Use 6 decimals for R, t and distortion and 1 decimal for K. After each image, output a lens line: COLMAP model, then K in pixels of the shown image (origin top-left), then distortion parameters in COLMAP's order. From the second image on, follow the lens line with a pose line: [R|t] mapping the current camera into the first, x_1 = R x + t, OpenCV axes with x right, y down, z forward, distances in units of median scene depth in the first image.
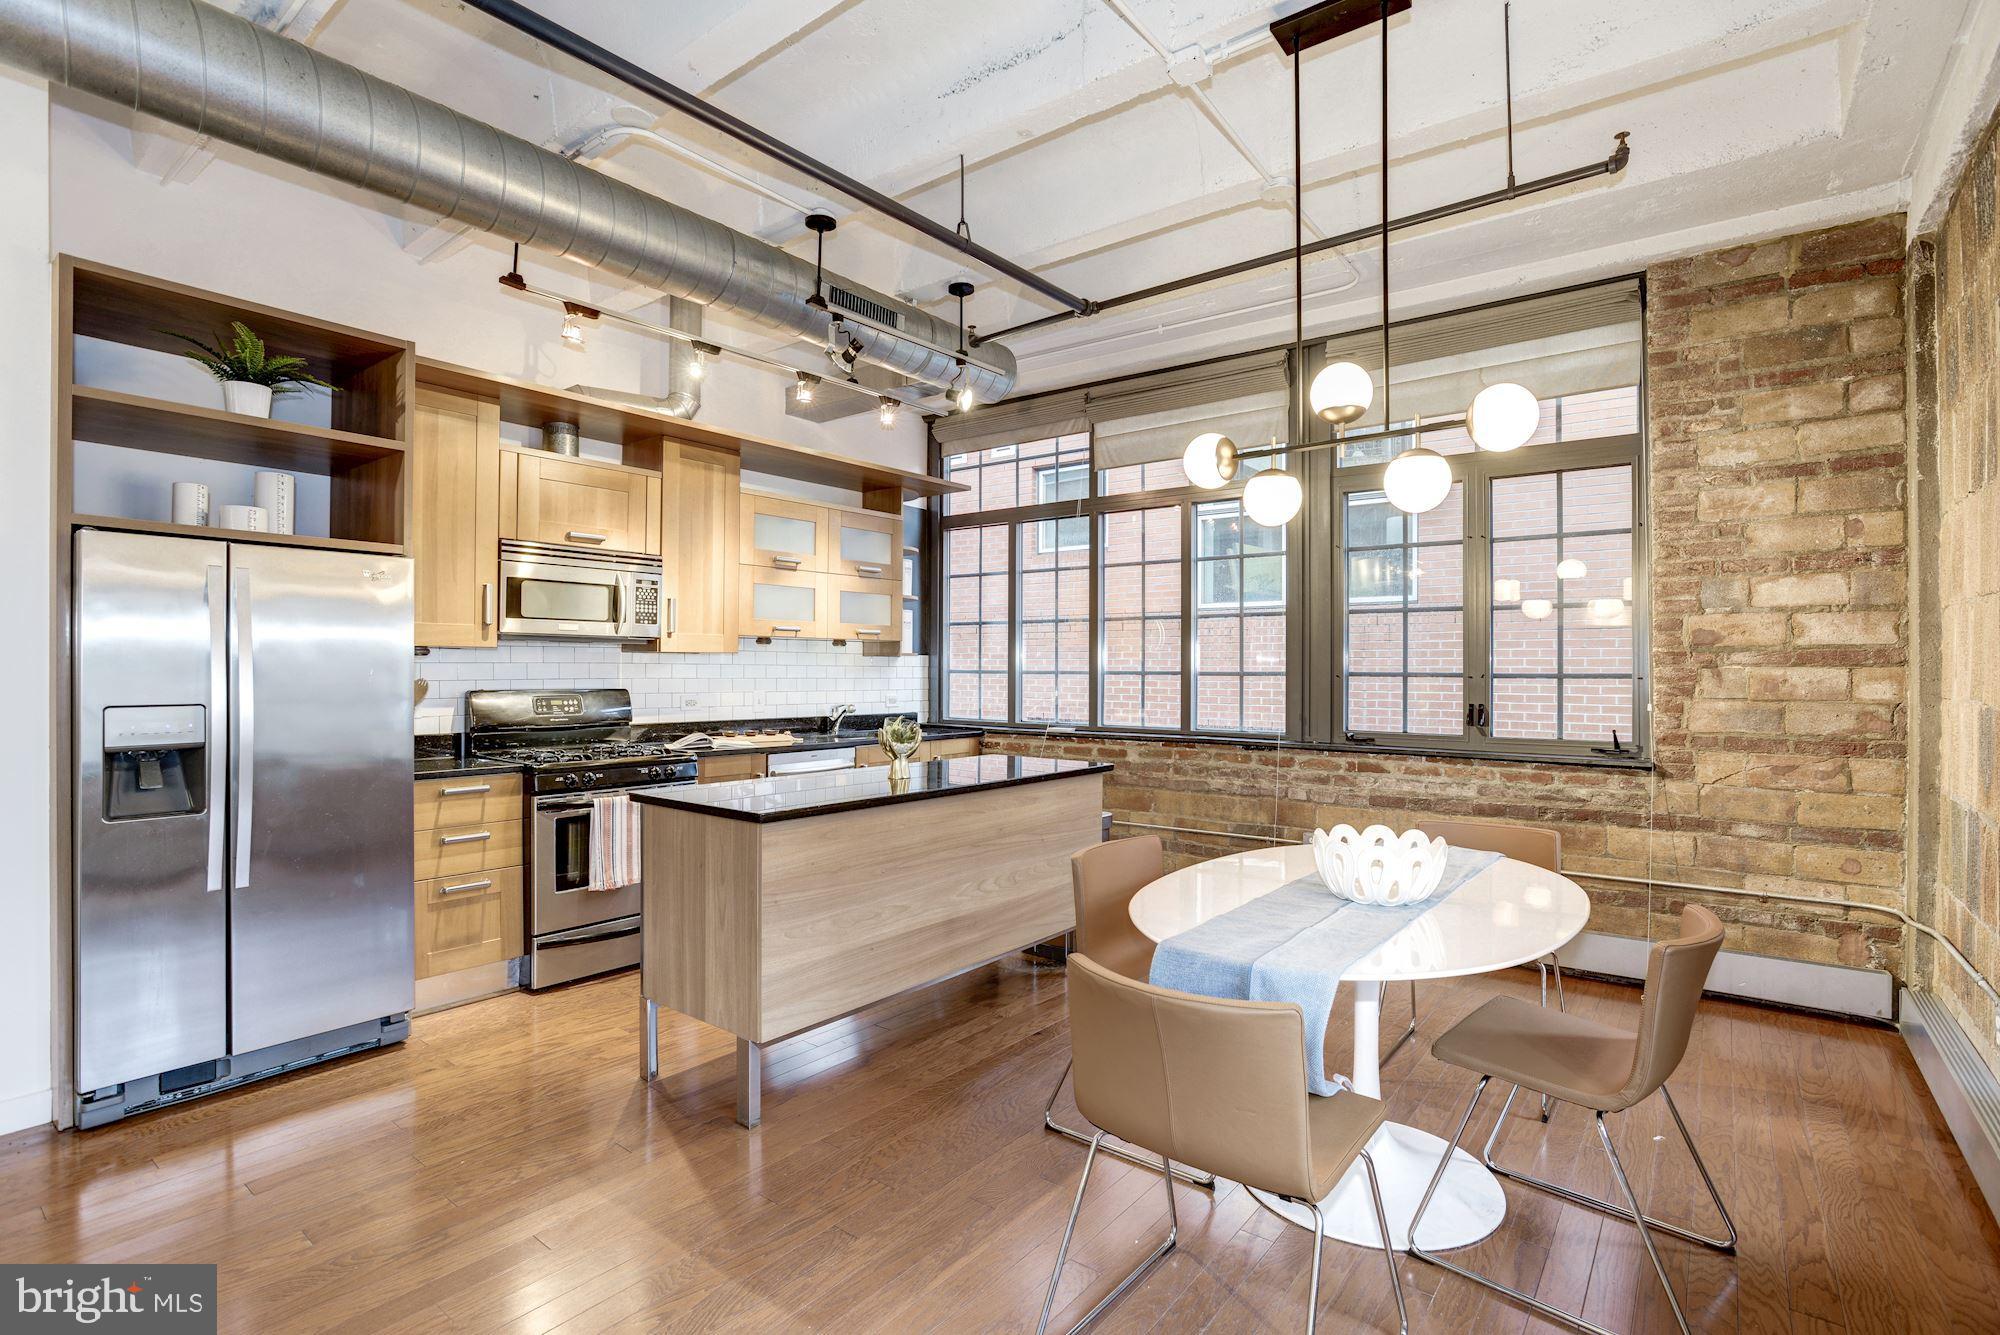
lens RADIAL K [[962.1, 0, 997.1], [0, 962.1, 666.7], [0, 0, 1]] dist [-0.038390, 0.010019]
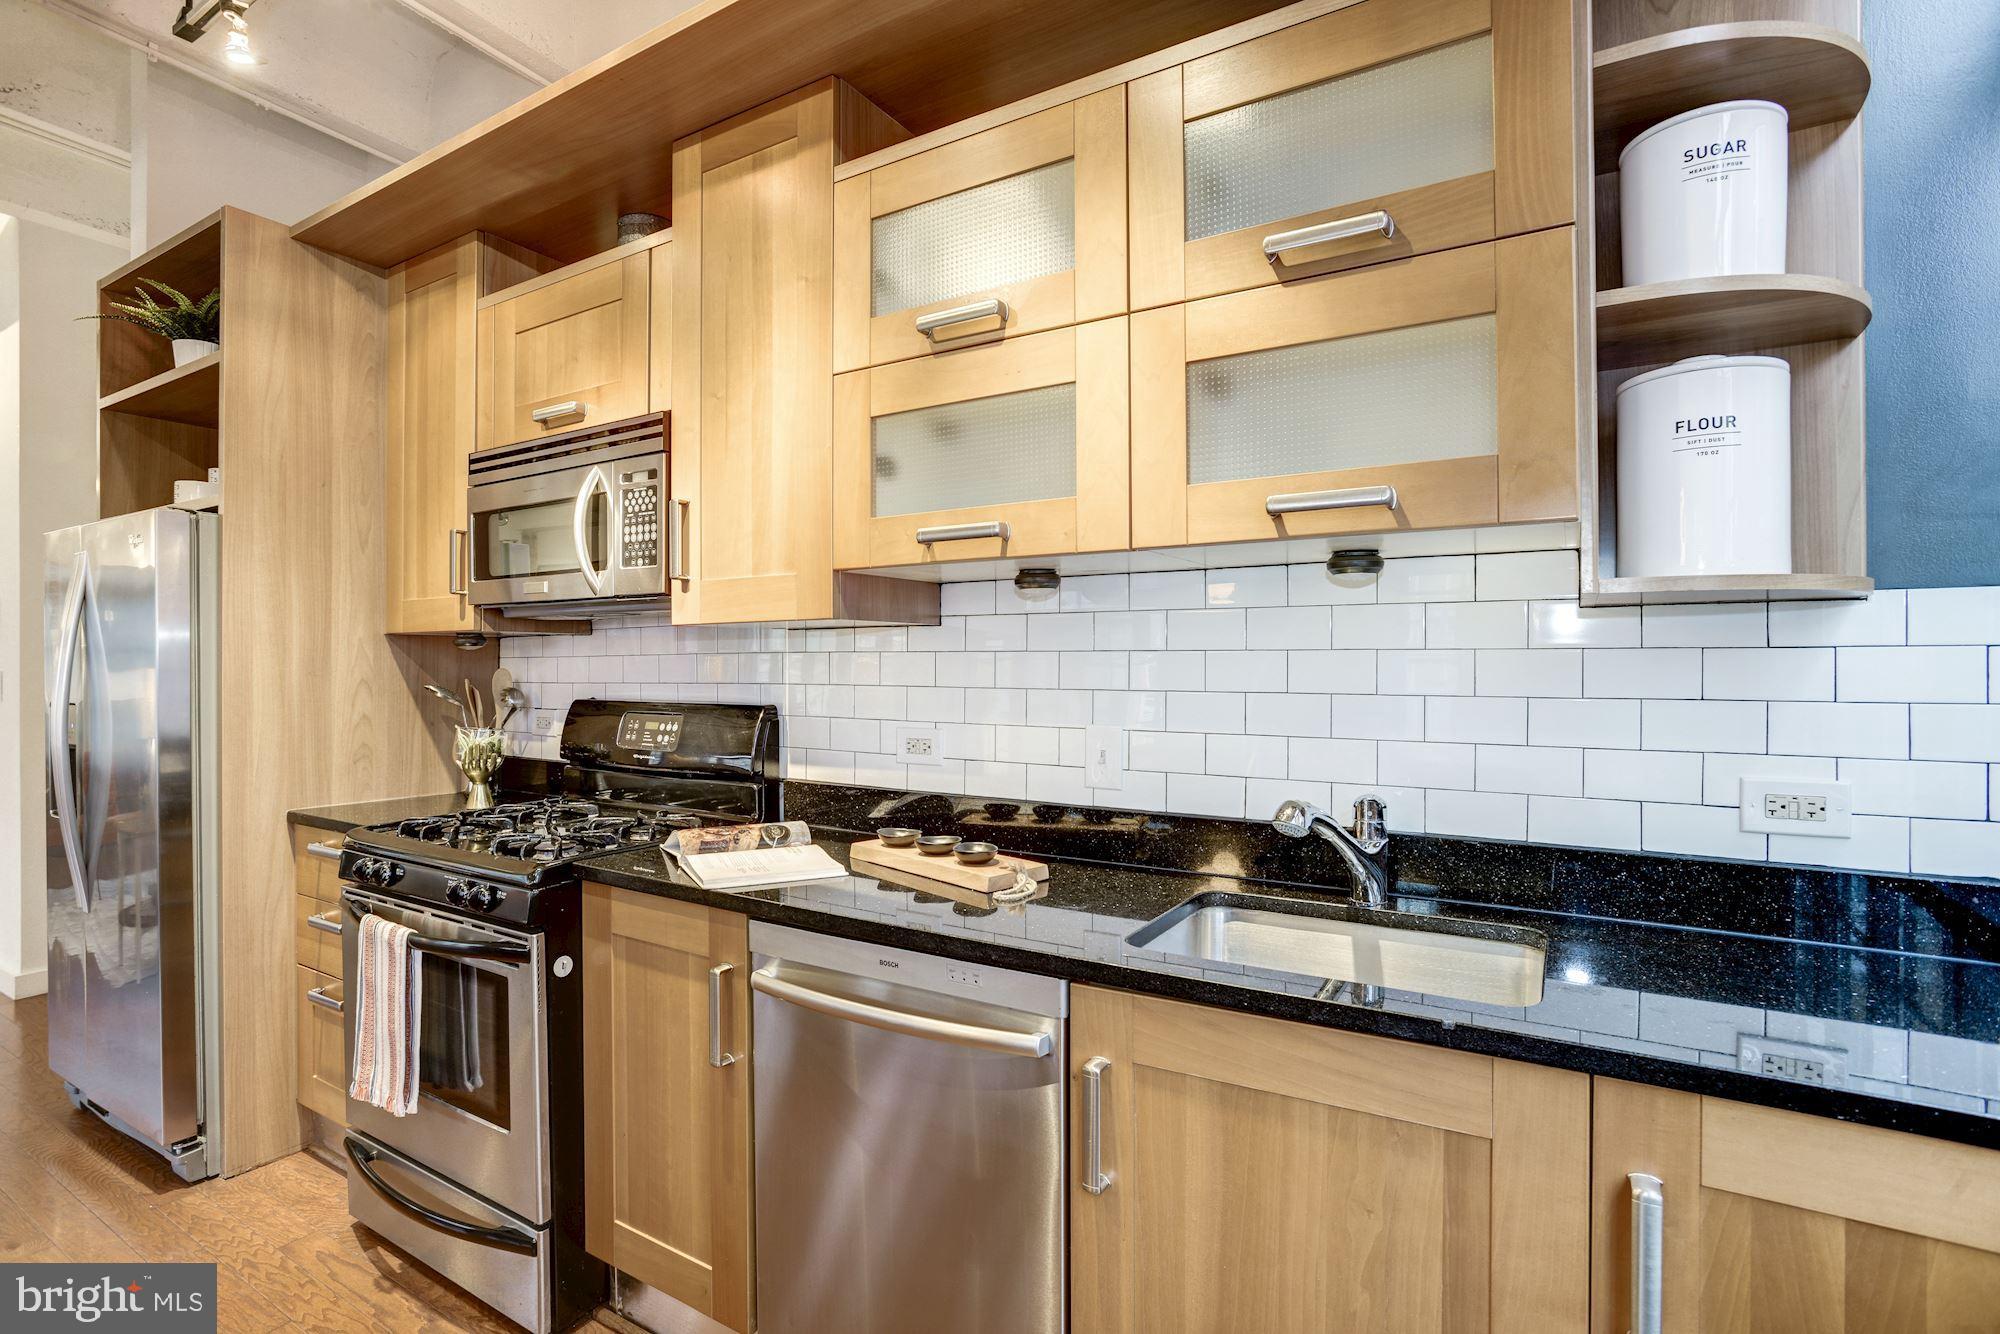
lens RADIAL K [[962.1, 0, 997.2], [0, 962.1, 669.3], [0, 0, 1]] dist [-0.038390, 0.010019]
pose [[0.102717, -0.009591, -0.994664, 0.111230], [-0.000088, 0.999953, -0.009651, 0.010179], [0.994711, 0.001079, 0.102711, 1.116073]]
